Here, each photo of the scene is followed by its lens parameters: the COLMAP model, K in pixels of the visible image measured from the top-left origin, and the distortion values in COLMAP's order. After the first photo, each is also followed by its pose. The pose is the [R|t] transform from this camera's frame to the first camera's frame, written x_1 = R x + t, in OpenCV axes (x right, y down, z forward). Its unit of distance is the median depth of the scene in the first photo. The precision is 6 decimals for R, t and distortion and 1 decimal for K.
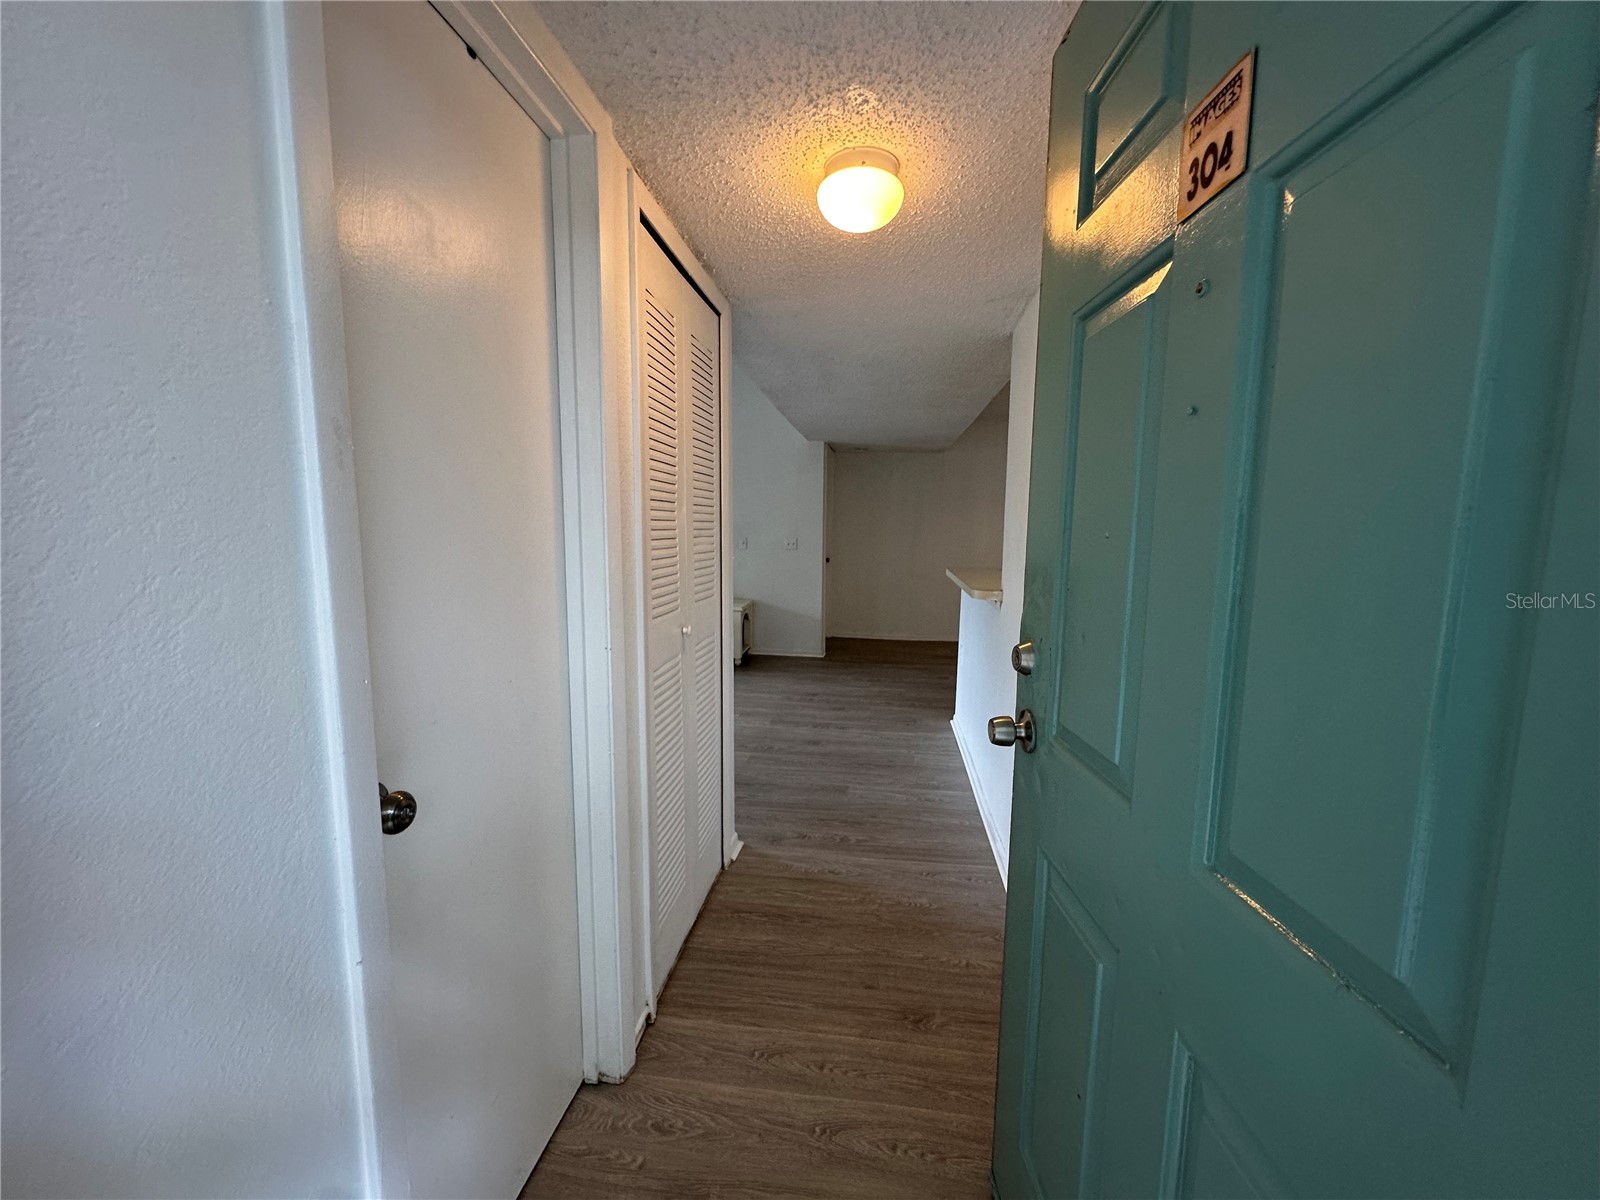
lens RADIAL K [[635.8, 0, 799.4], [0, 635.8, 591.2], [0, 0, 1]] dist [-0.005985, -0.000502]
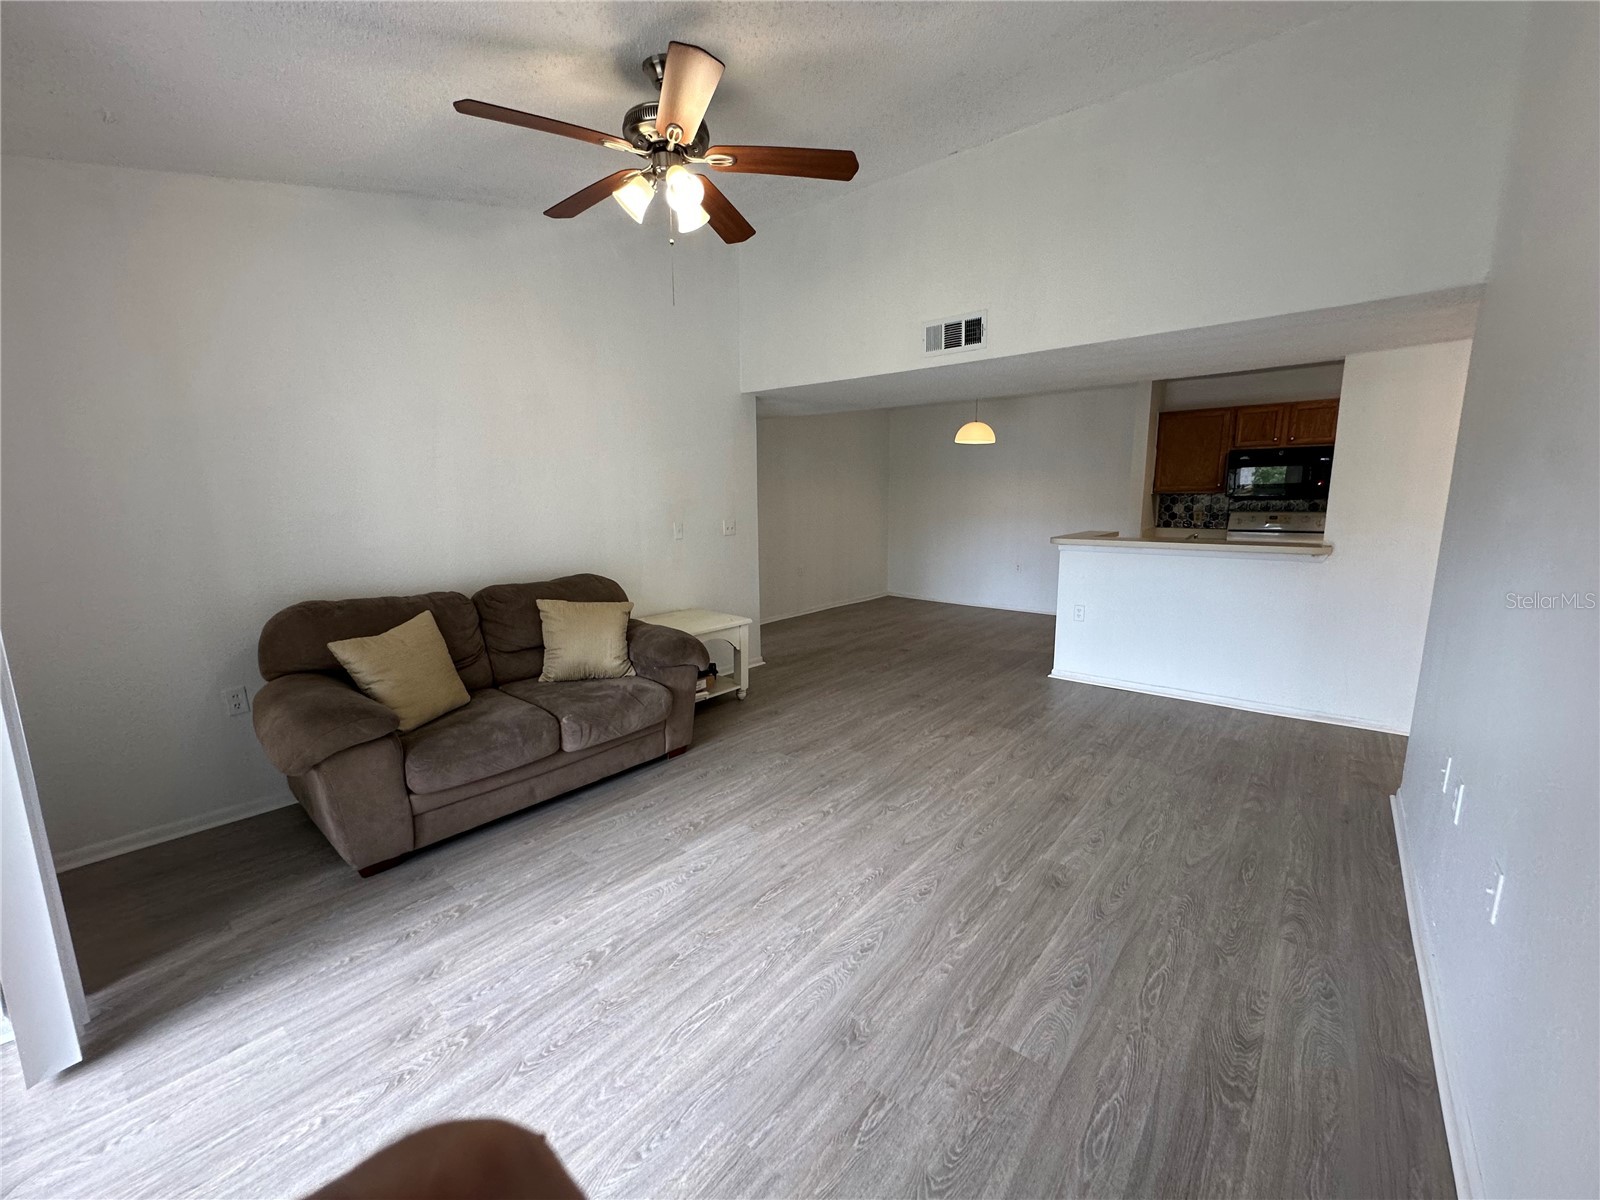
lens RADIAL K [[635.8, 0, 795.4], [0, 635.8, 592.6], [0, 0, 1]] dist [-0.005985, -0.000502]
pose [[0.562403, -0.151284, 0.812906, -0.829016], [0.109669, 0.988082, 0.108011, -0.101472], [-0.819558, 0.028405, 0.572291, 0.669367]]
